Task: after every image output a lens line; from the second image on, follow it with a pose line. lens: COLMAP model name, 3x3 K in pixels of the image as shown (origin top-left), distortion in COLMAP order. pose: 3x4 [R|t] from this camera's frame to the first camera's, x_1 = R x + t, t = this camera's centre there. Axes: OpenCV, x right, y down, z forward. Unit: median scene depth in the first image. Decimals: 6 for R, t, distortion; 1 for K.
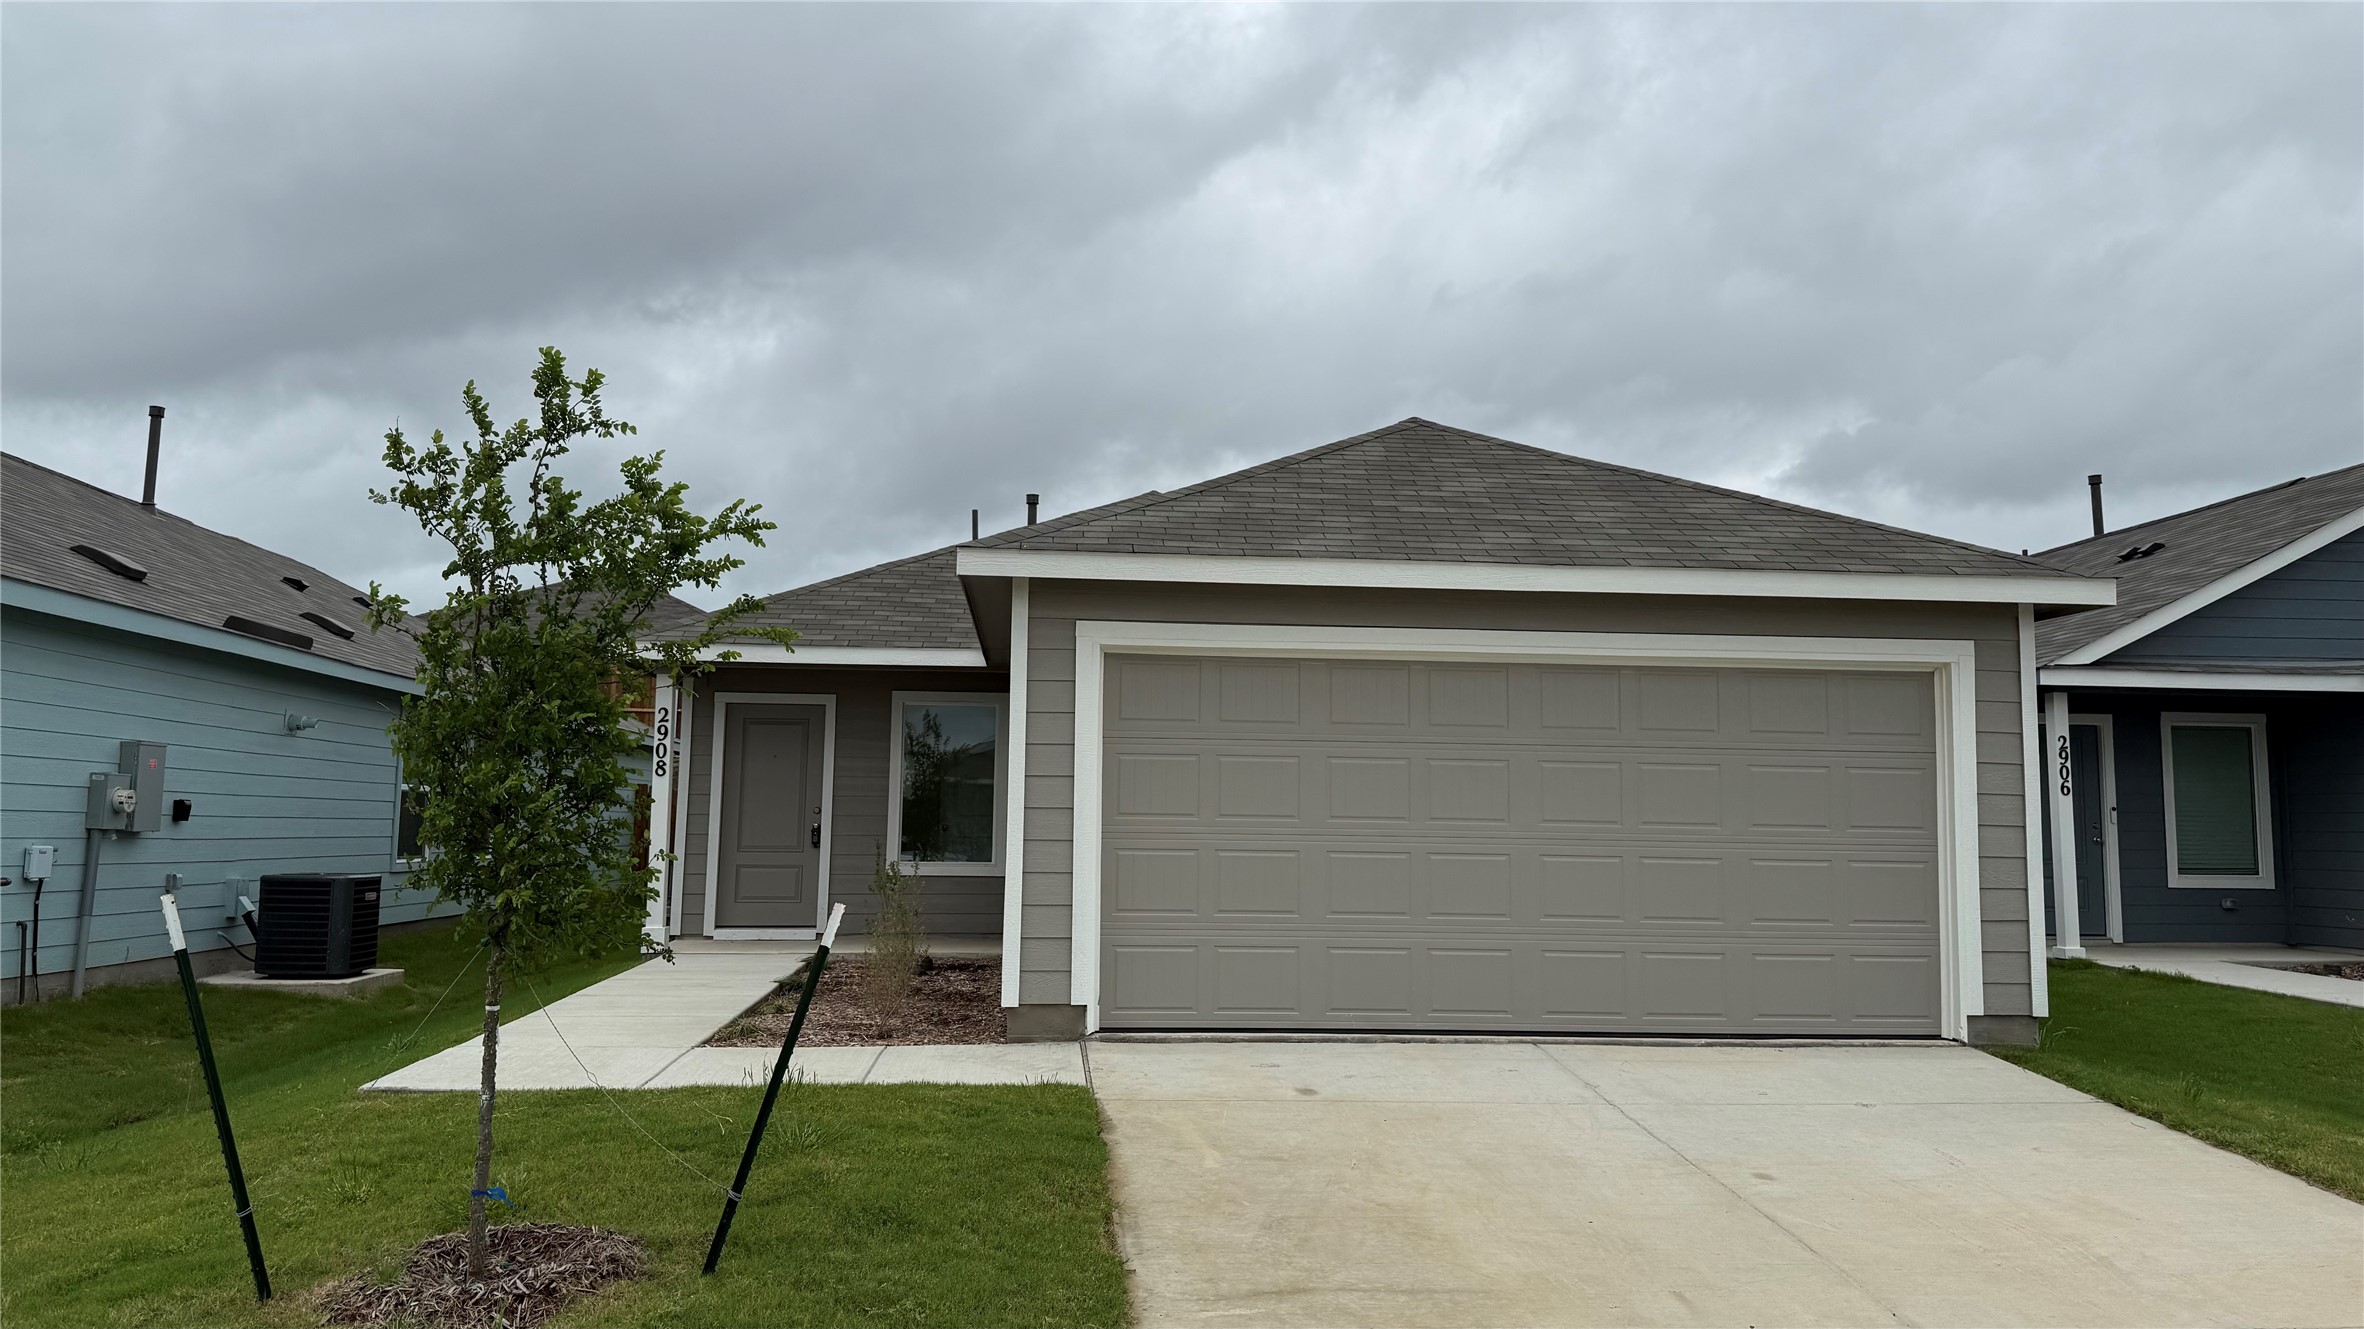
lens RADIAL K [[1689.0, 0, 1033.2], [0, 1689.0, 667.9], [0, 0, 1]] dist [0.169212, -0.286684]
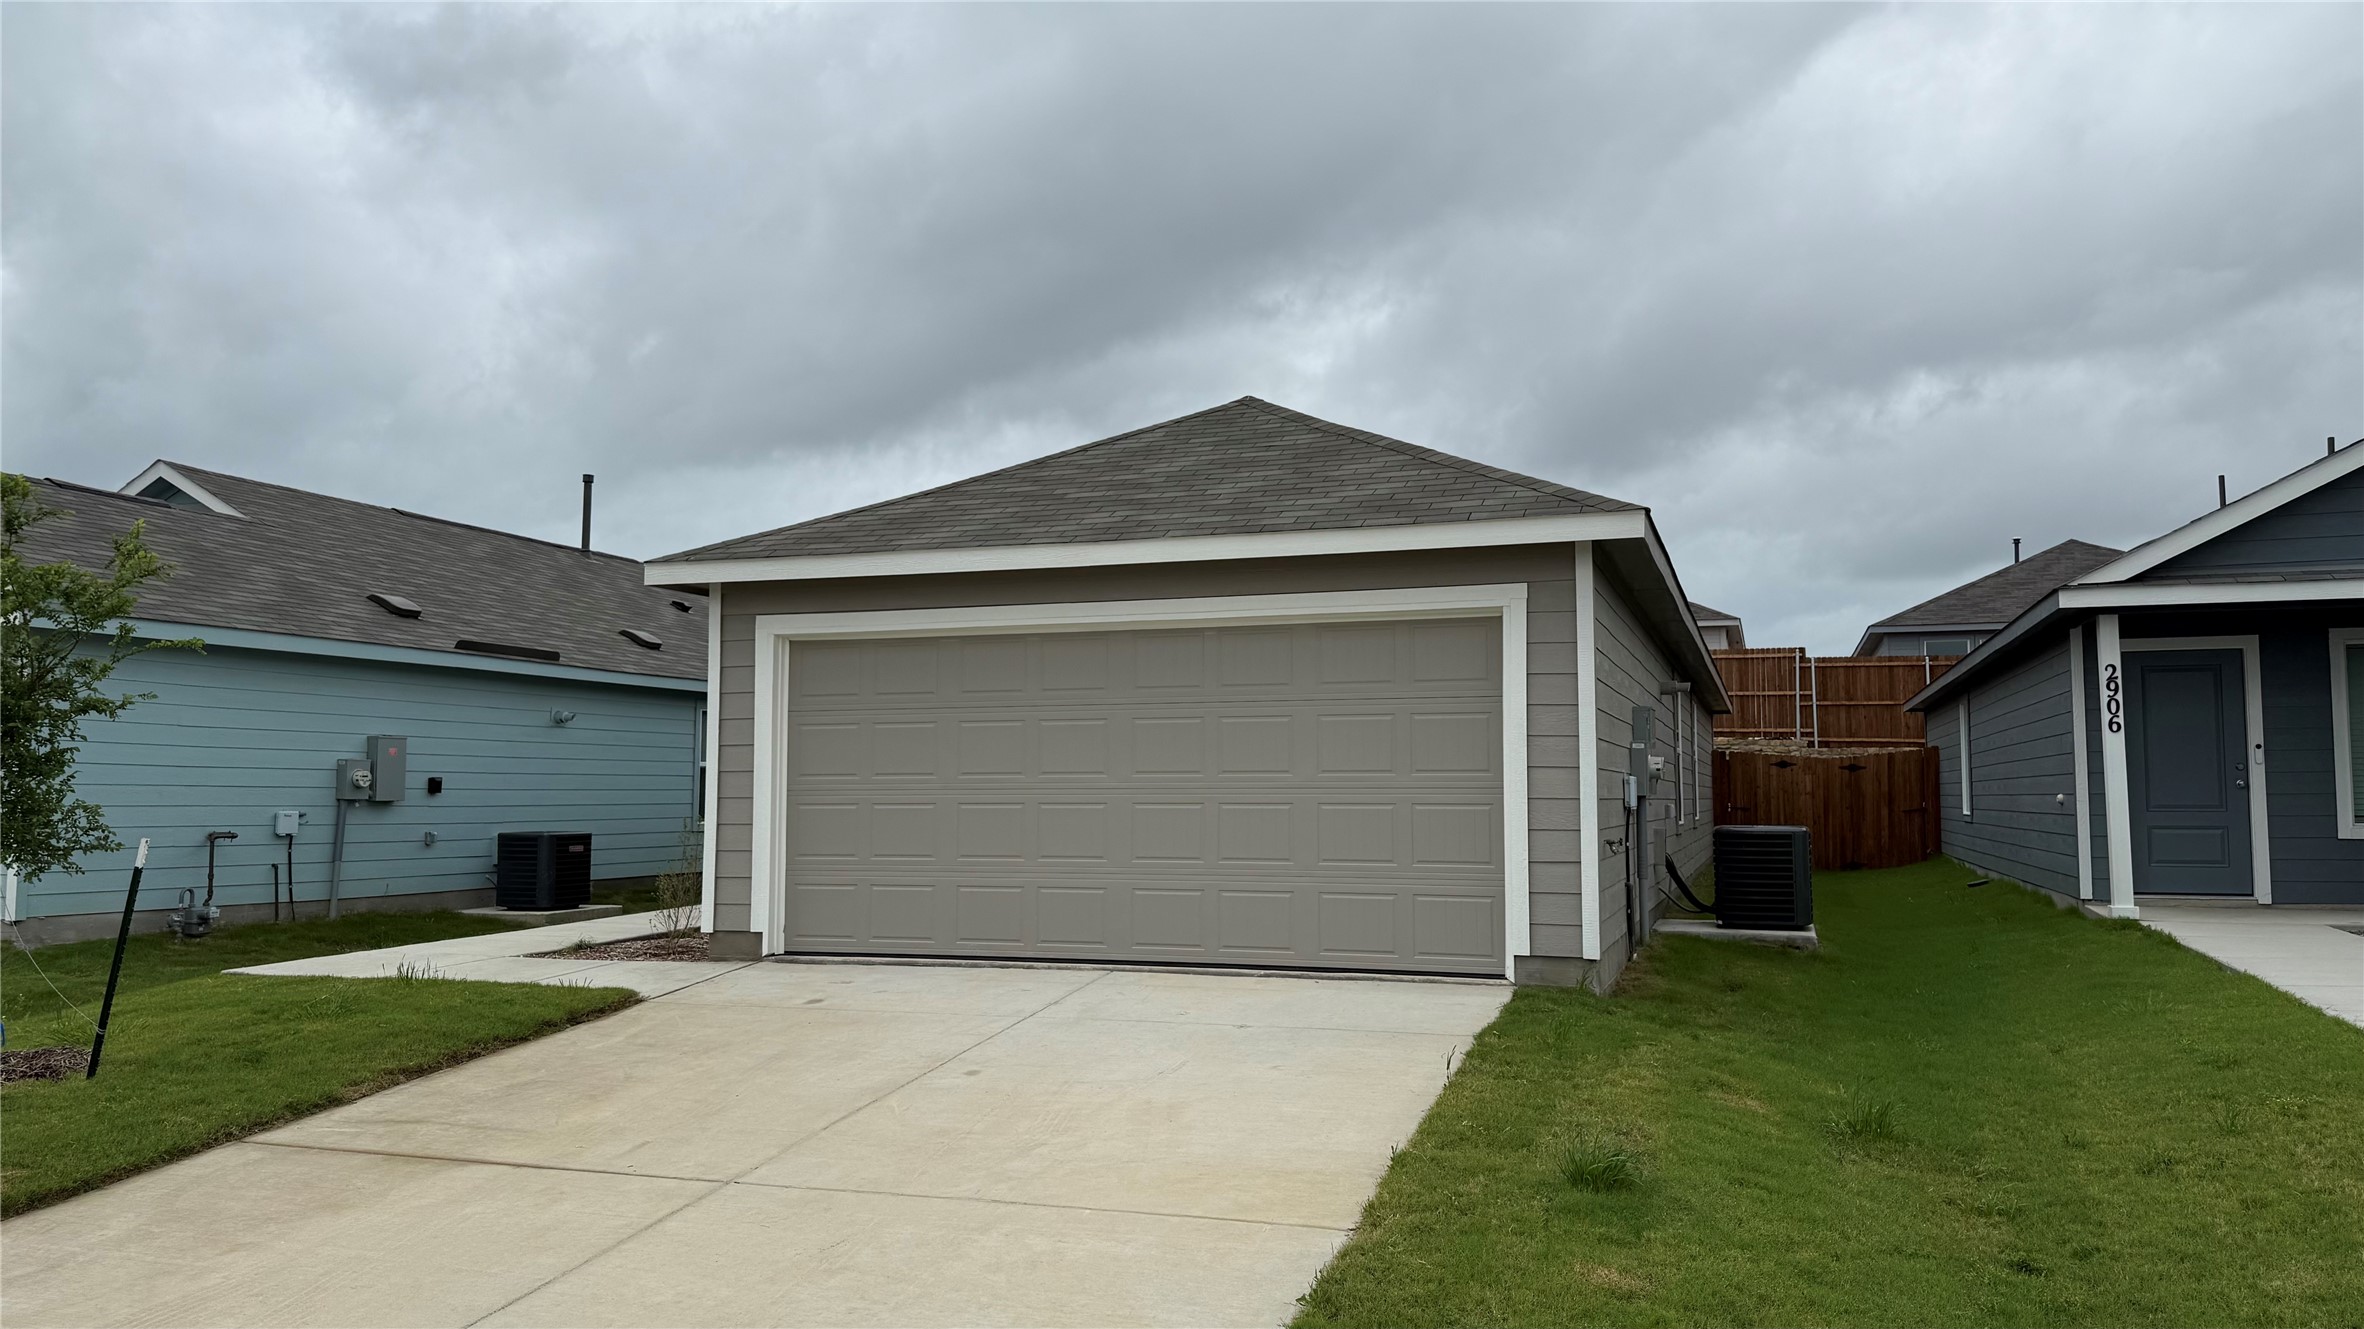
lens RADIAL K [[1675.8, 0, 1031.1], [0, 1675.8, 667.5], [0, 0, 1]] dist [0.067670, -0.108439]
pose [[0.905954, -0.046365, -0.420831, 0.541035], [0.051890, 0.998651, 0.001682, 0.013102], [0.420185, -0.023361, 0.907138, -0.004275]]
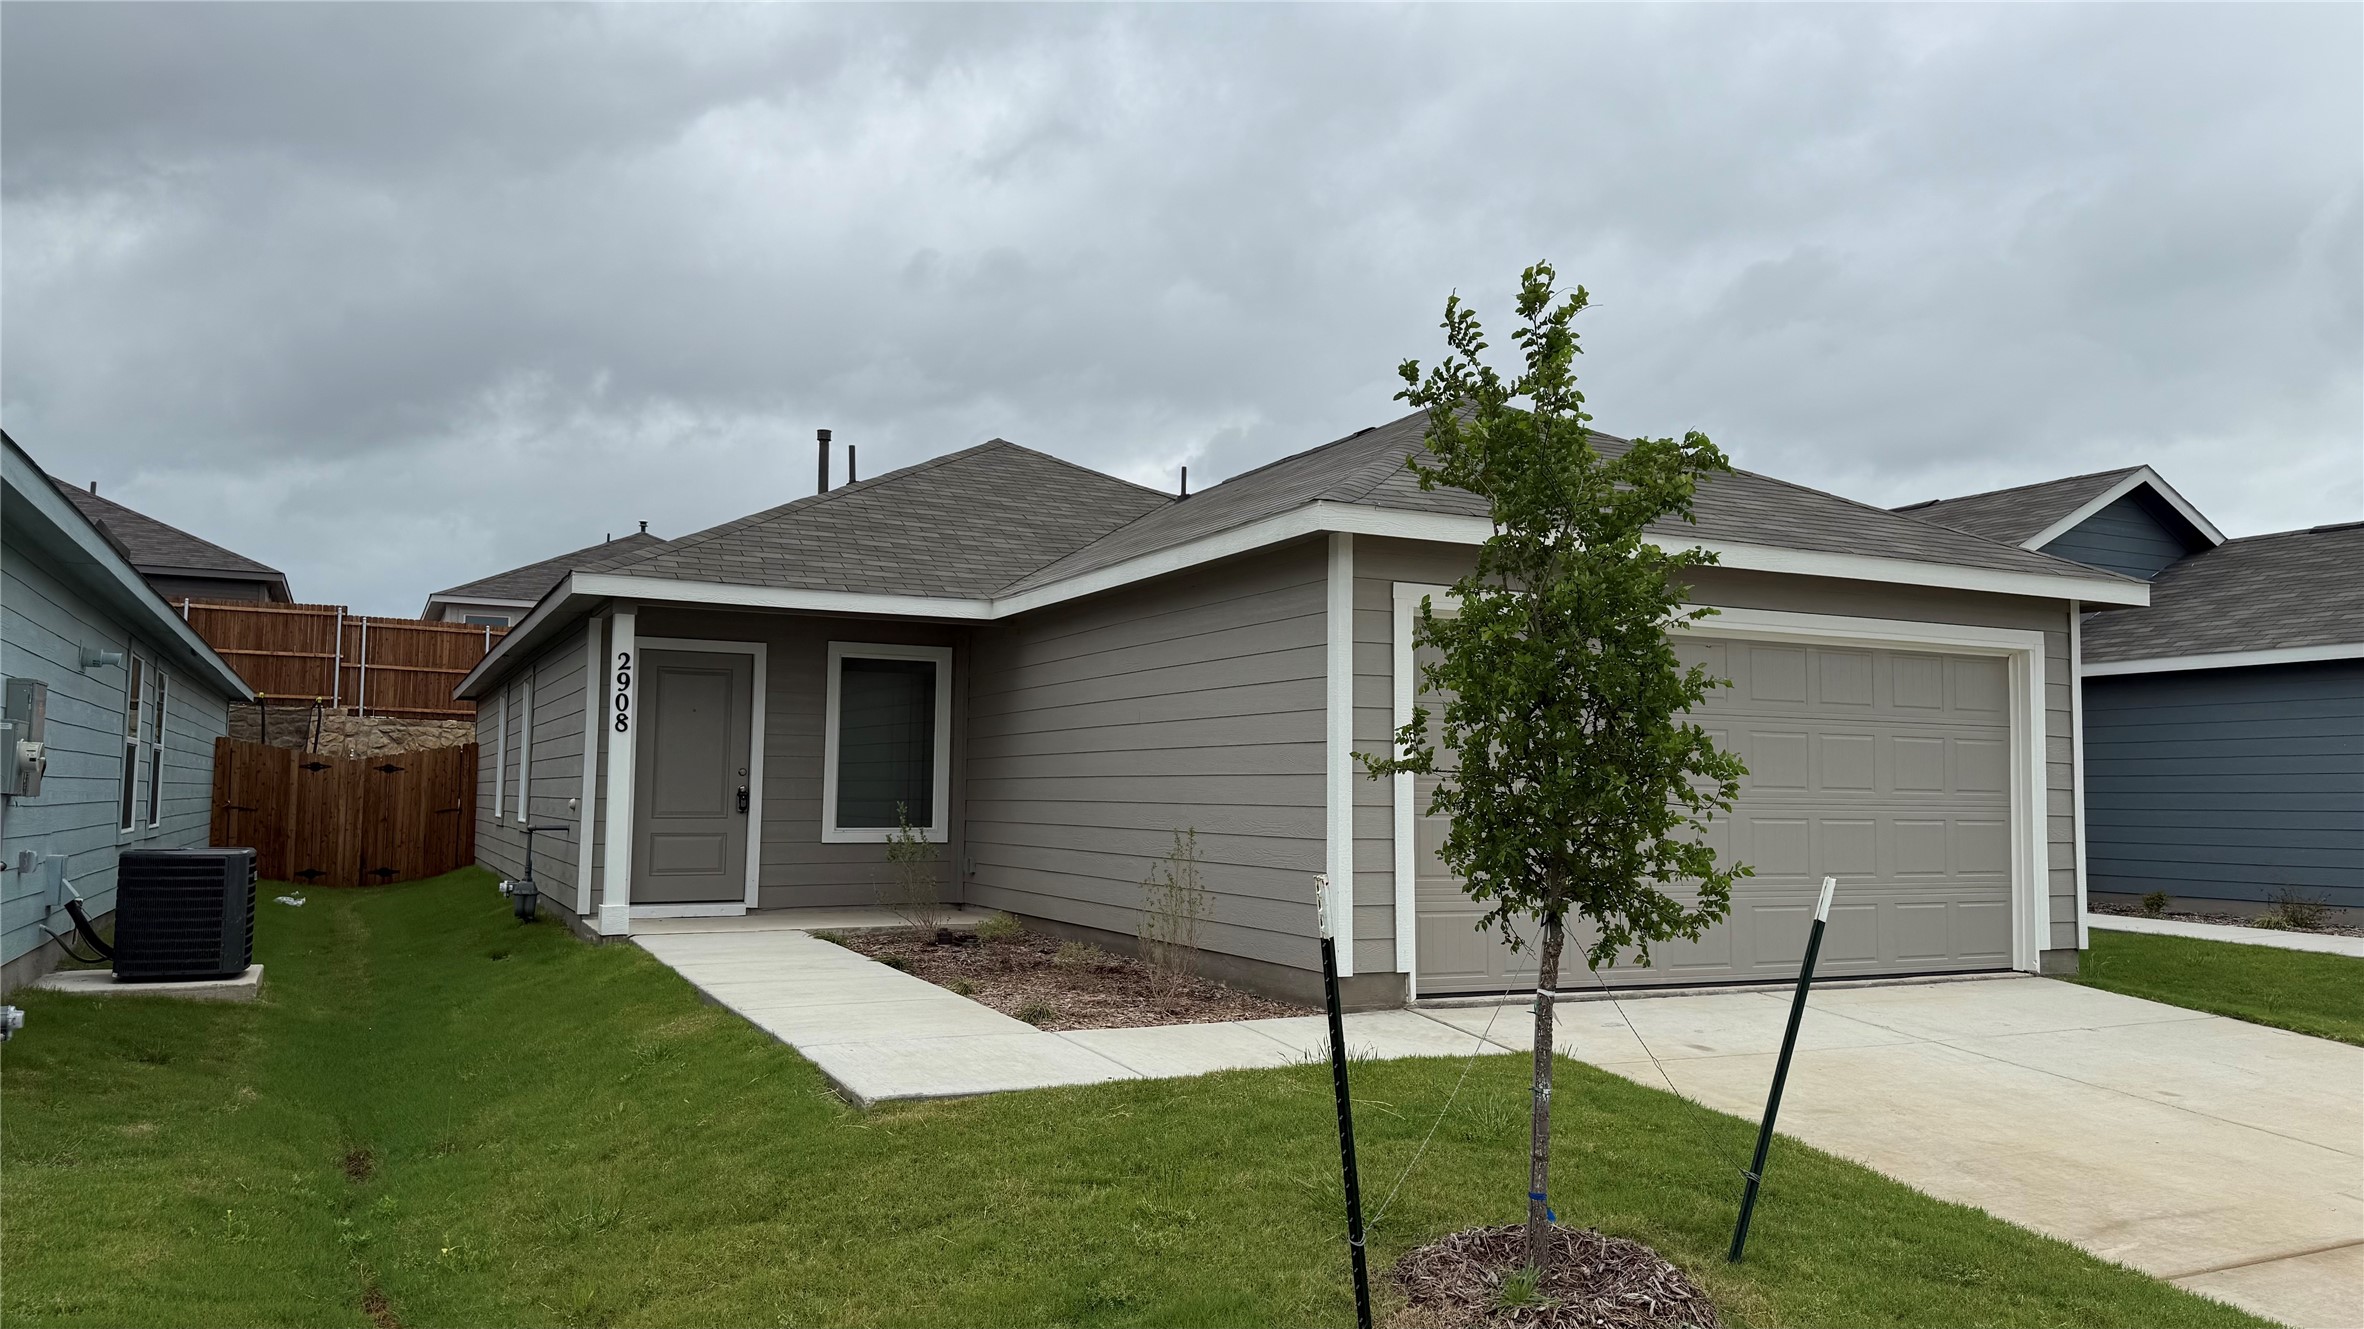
lens RADIAL K [[1705.6, 0, 1097.9], [0, 1705.6, 560.4], [0, 0, 1]] dist [0.037238, -0.000820]
pose [[0.926837, 0.049342, 0.372207, -0.385966], [-0.034407, 0.998318, -0.046667, 0.010205], [-0.373884, 0.030446, 0.926976, 0.109268]]
